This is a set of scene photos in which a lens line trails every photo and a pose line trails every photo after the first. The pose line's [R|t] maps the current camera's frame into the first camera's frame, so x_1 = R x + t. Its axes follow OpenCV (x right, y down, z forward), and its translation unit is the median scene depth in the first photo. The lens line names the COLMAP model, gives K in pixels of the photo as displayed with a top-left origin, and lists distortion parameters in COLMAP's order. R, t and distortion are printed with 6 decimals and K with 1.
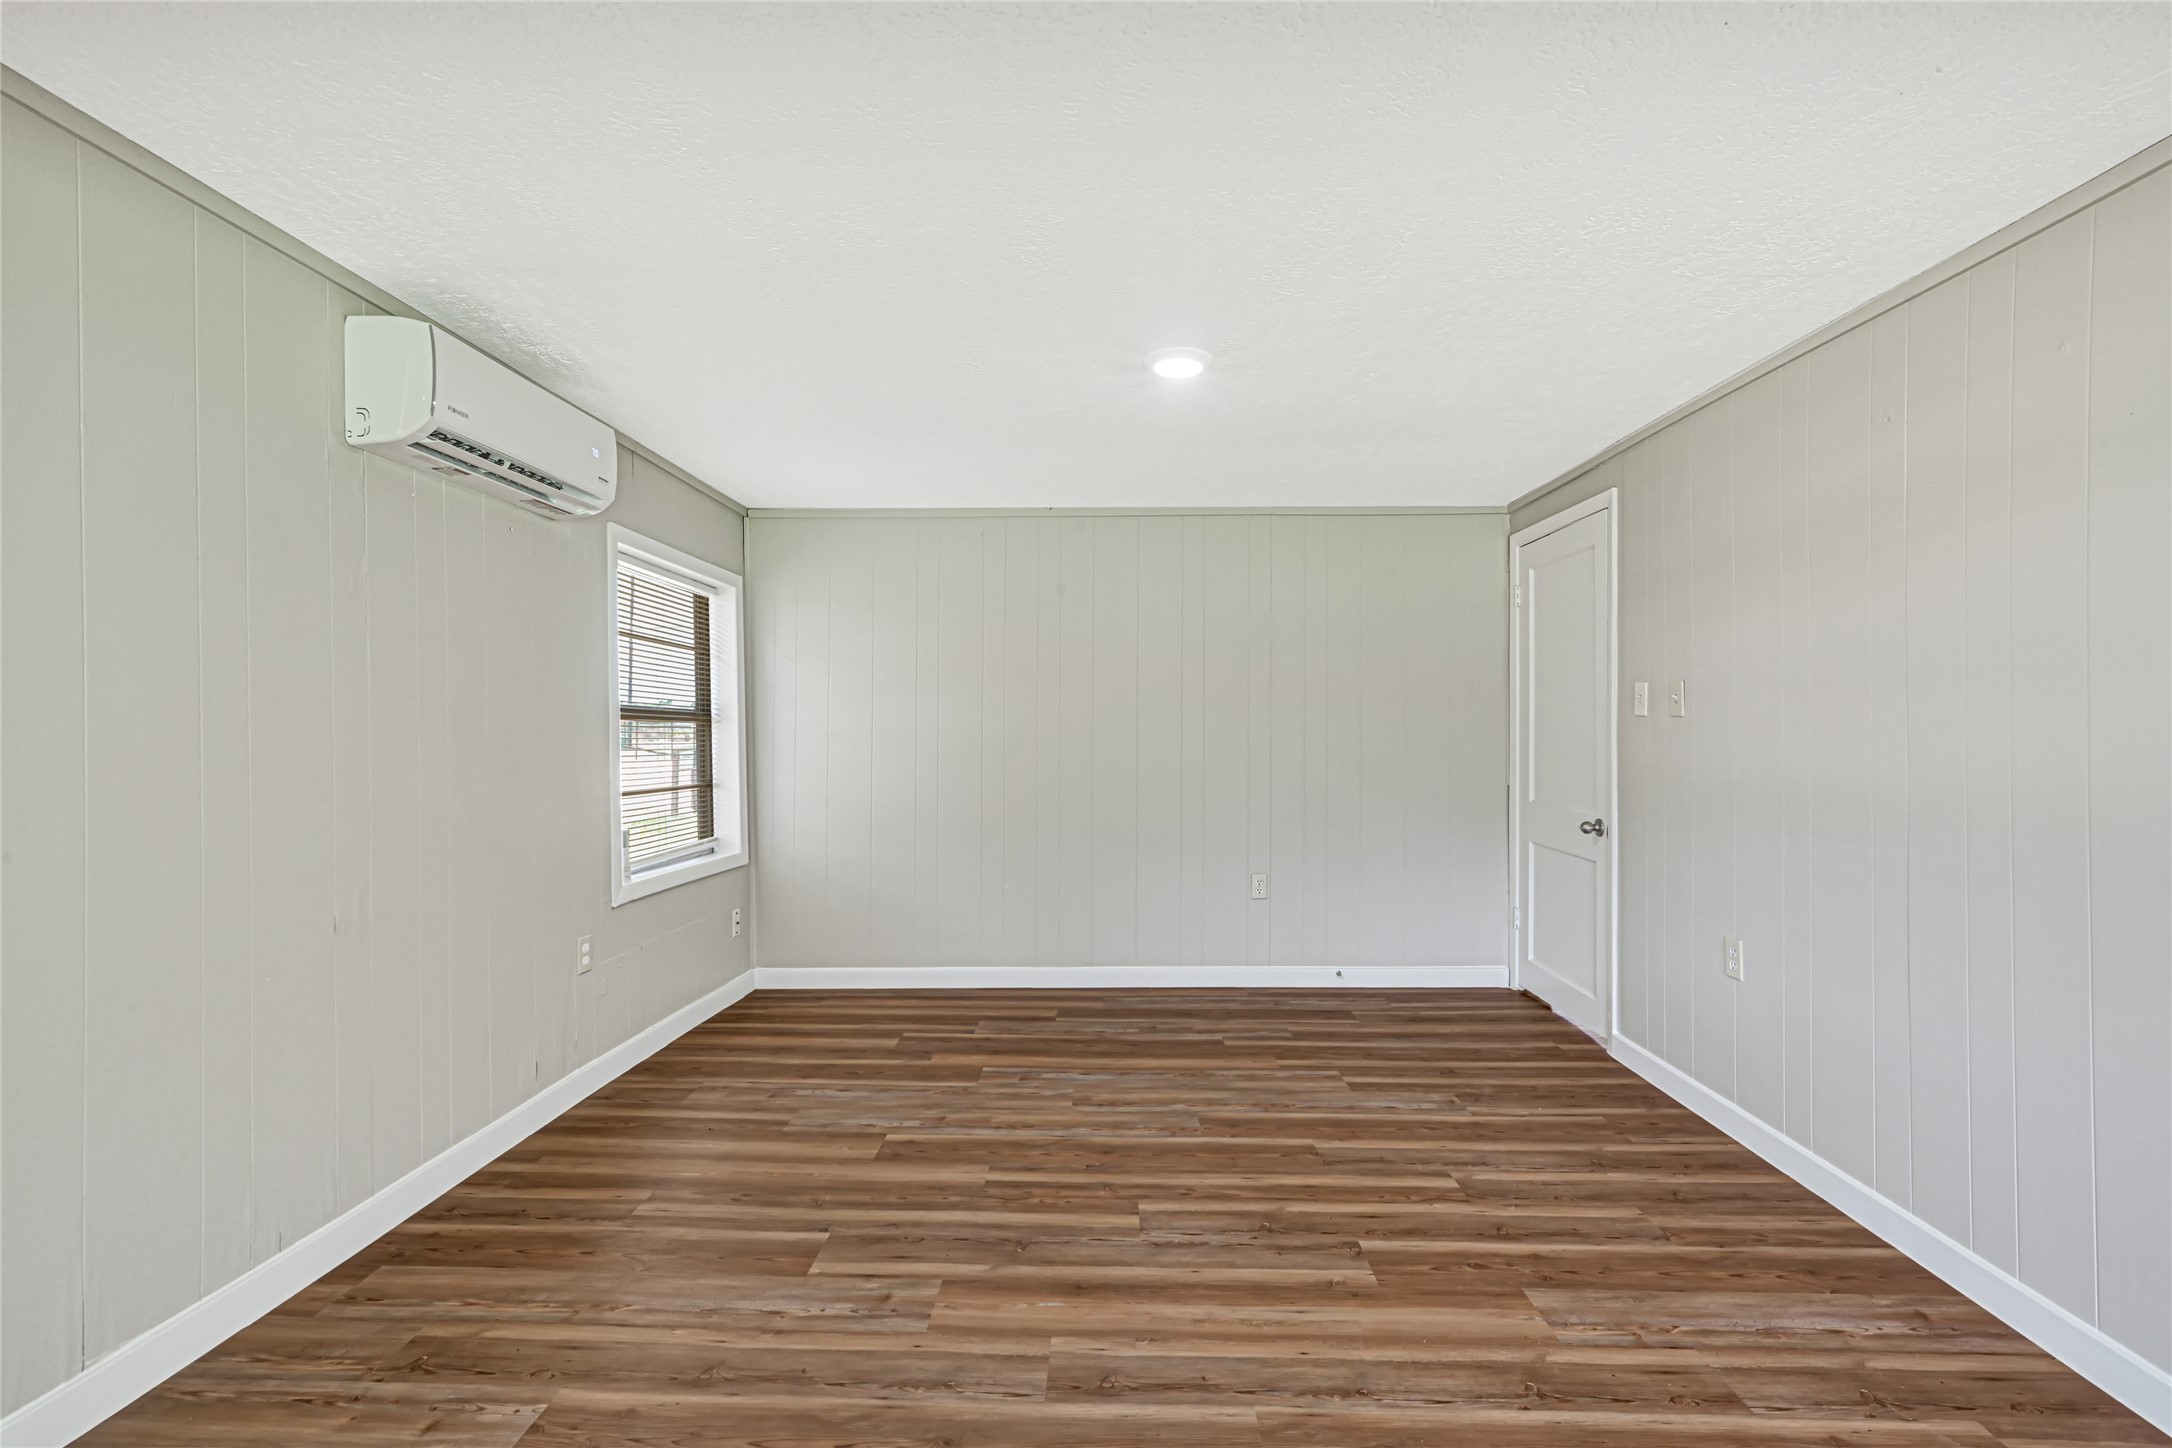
lens RADIAL K [[890.1, 0, 1086.0], [0, 890.1, 724.0], [0, 0, 1]] dist [-0.000684, -0.000156]
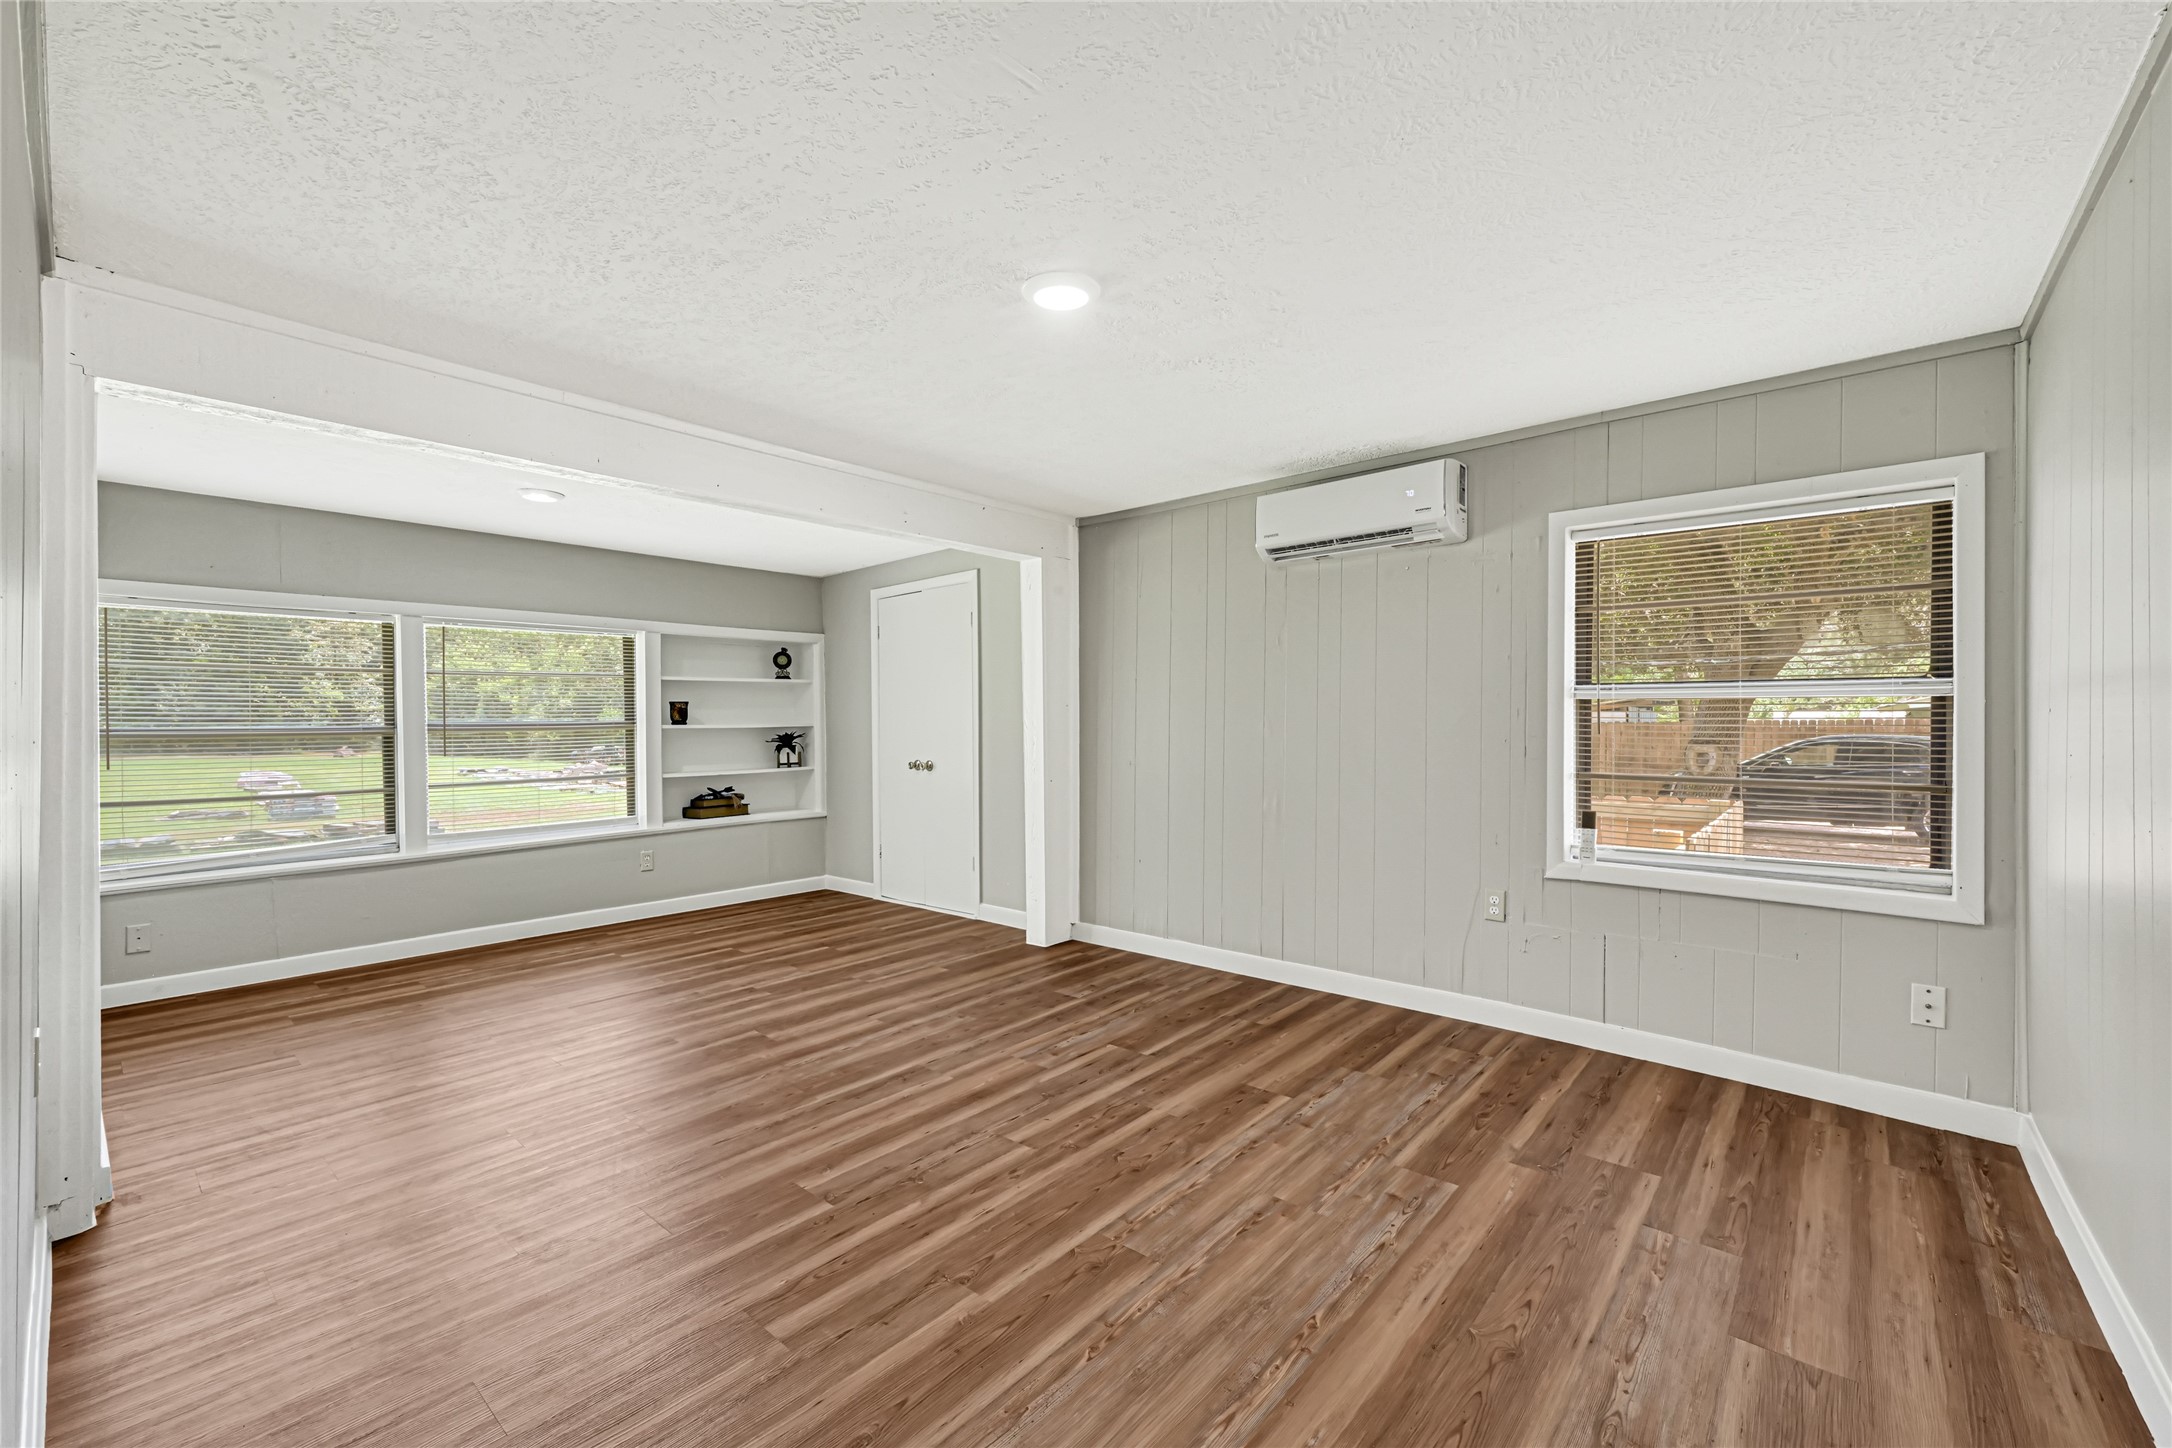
lens RADIAL K [[890.1, 0, 1086.0], [0, 890.1, 724.0], [0, 0, 1]] dist [-0.000684, -0.000156]
pose [[-0.608195, 0.003242, -0.793781, 0.771186], [0.012623, 0.999905, -0.005587, 0.040344], [0.793687, -0.013418, -0.608178, 1.533395]]
